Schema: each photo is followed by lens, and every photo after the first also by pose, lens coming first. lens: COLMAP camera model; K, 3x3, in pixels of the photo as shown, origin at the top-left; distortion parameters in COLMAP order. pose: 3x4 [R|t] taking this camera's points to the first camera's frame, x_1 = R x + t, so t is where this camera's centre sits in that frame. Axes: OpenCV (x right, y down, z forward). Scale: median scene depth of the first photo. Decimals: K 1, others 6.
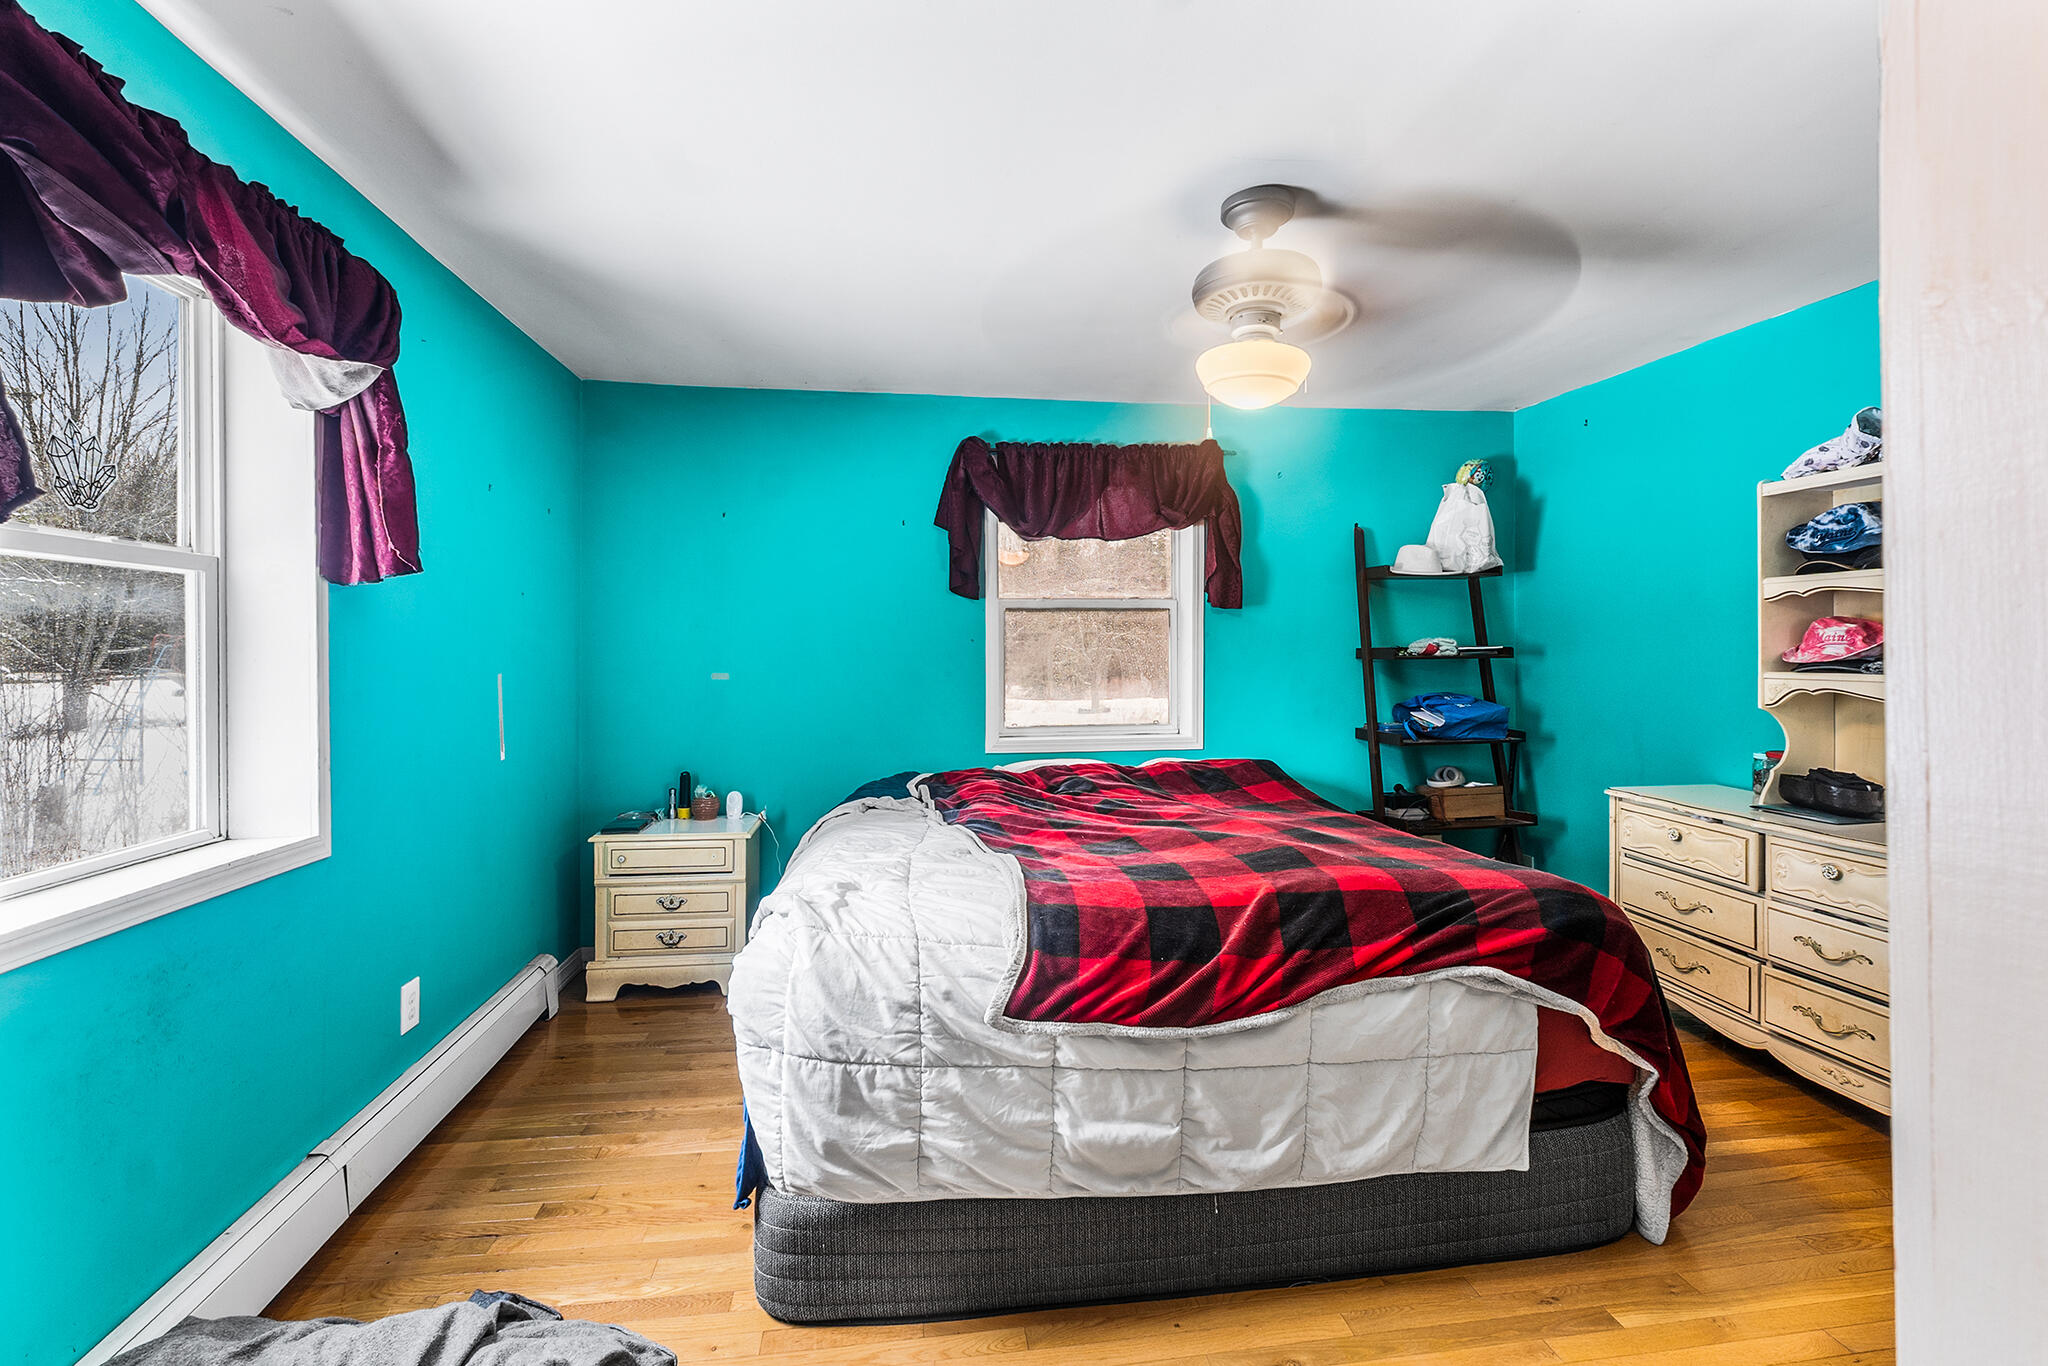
lens RADIAL K [[896.0, 0, 1009.4], [0, 896.0, 647.2], [0, 0, 1]] dist [0.008942, -0.000439]
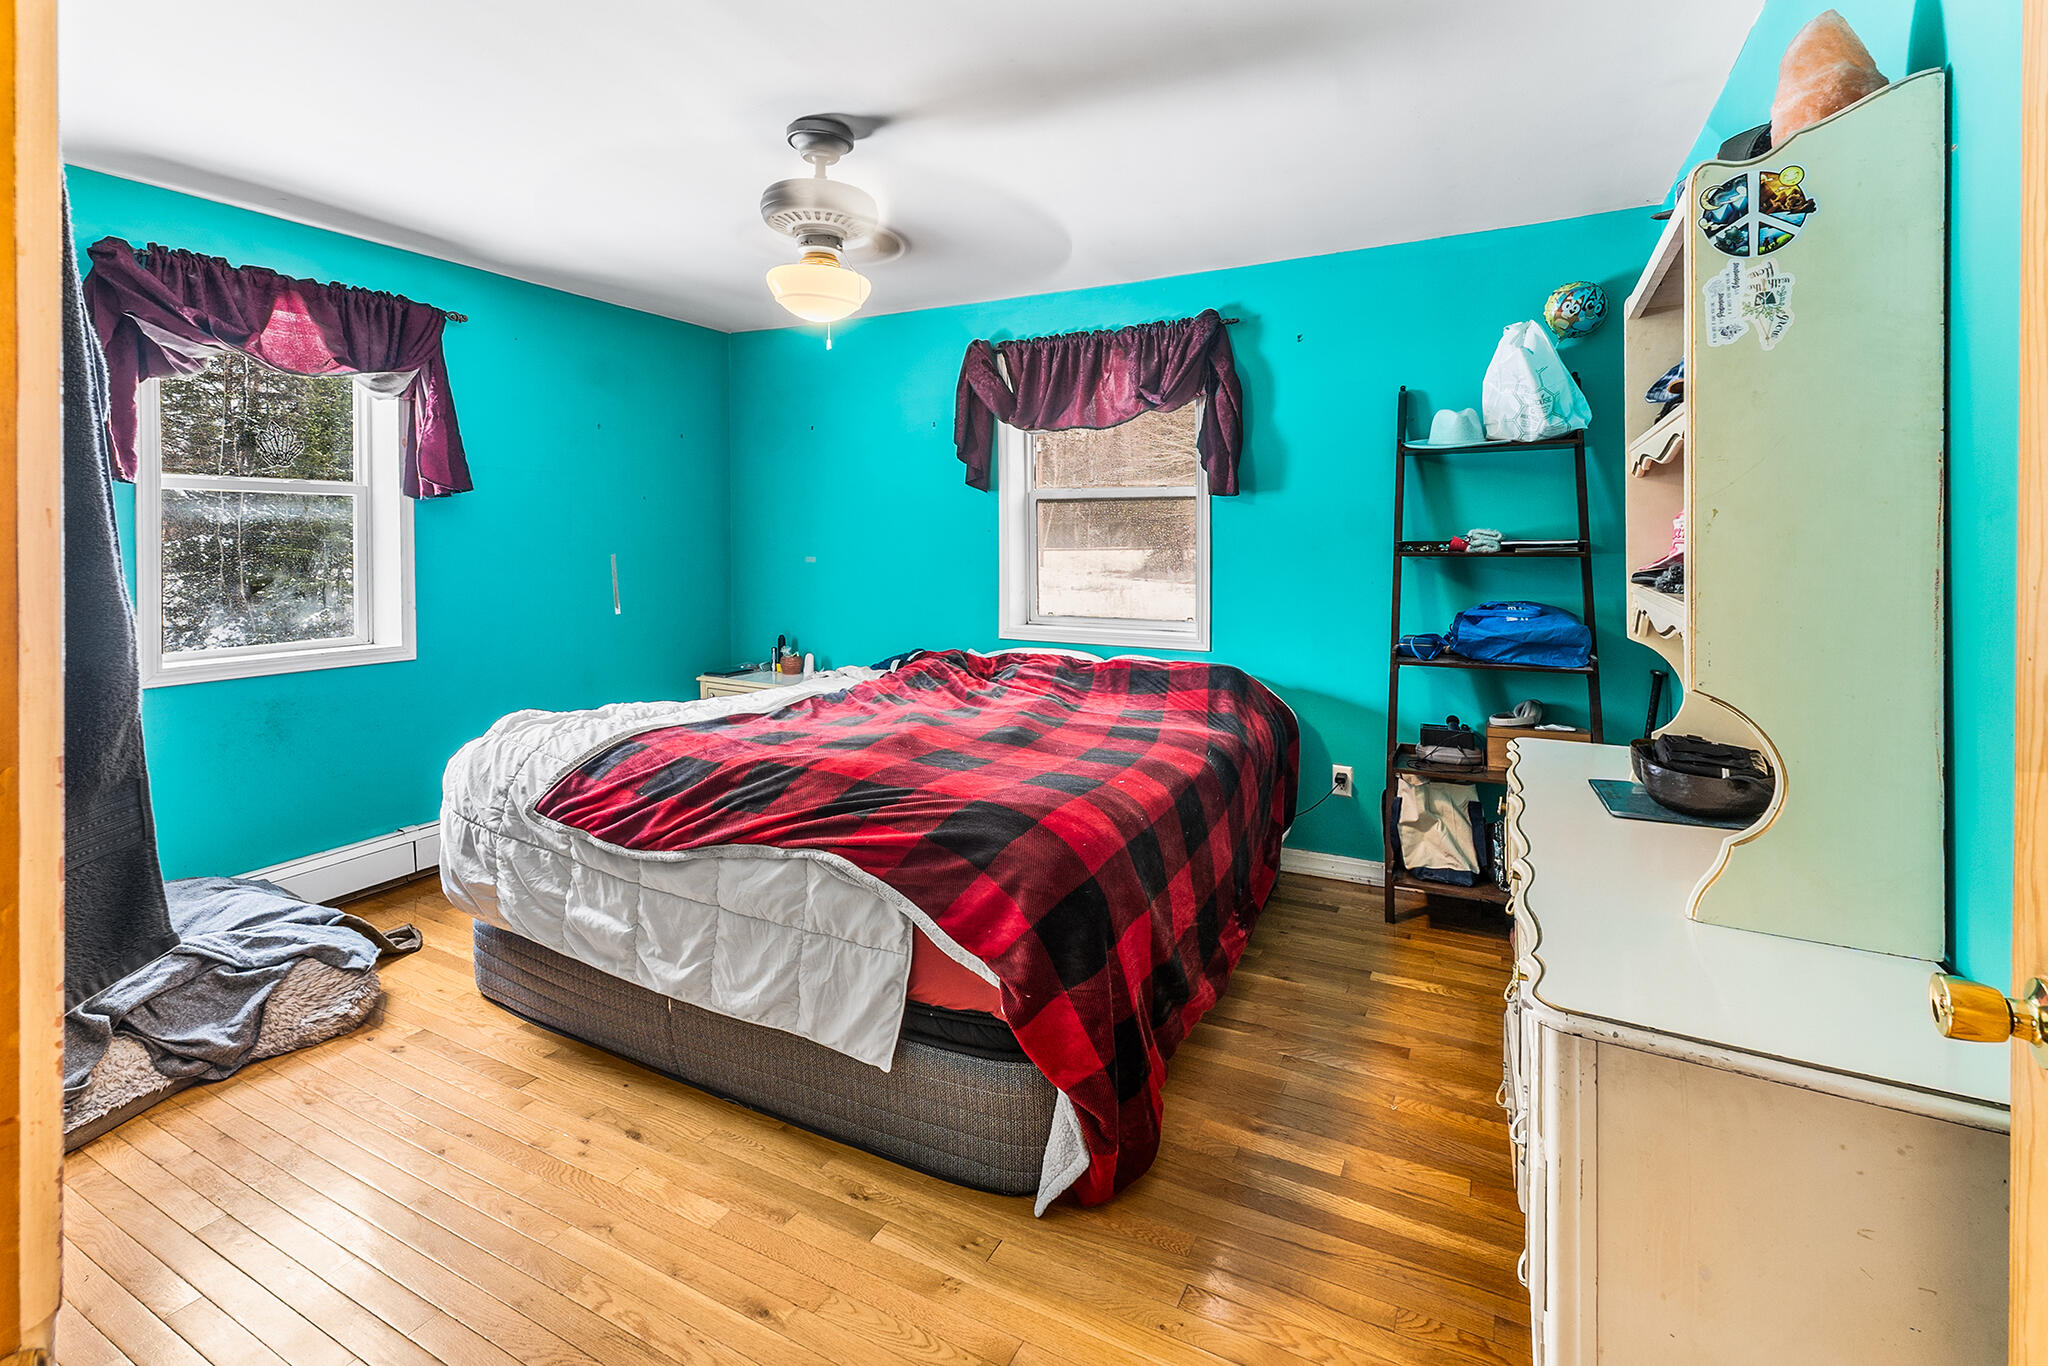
lens RADIAL K [[896.0, 0, 939.8], [0, 896.0, 540.9], [0, 0, 1]] dist [0.008942, -0.000439]
pose [[0.809354, 0.008324, -0.587262, 1.219272], [-0.003036, 0.999945, 0.009990, -0.014140], [0.587313, -0.006303, 0.809335, 0.242536]]
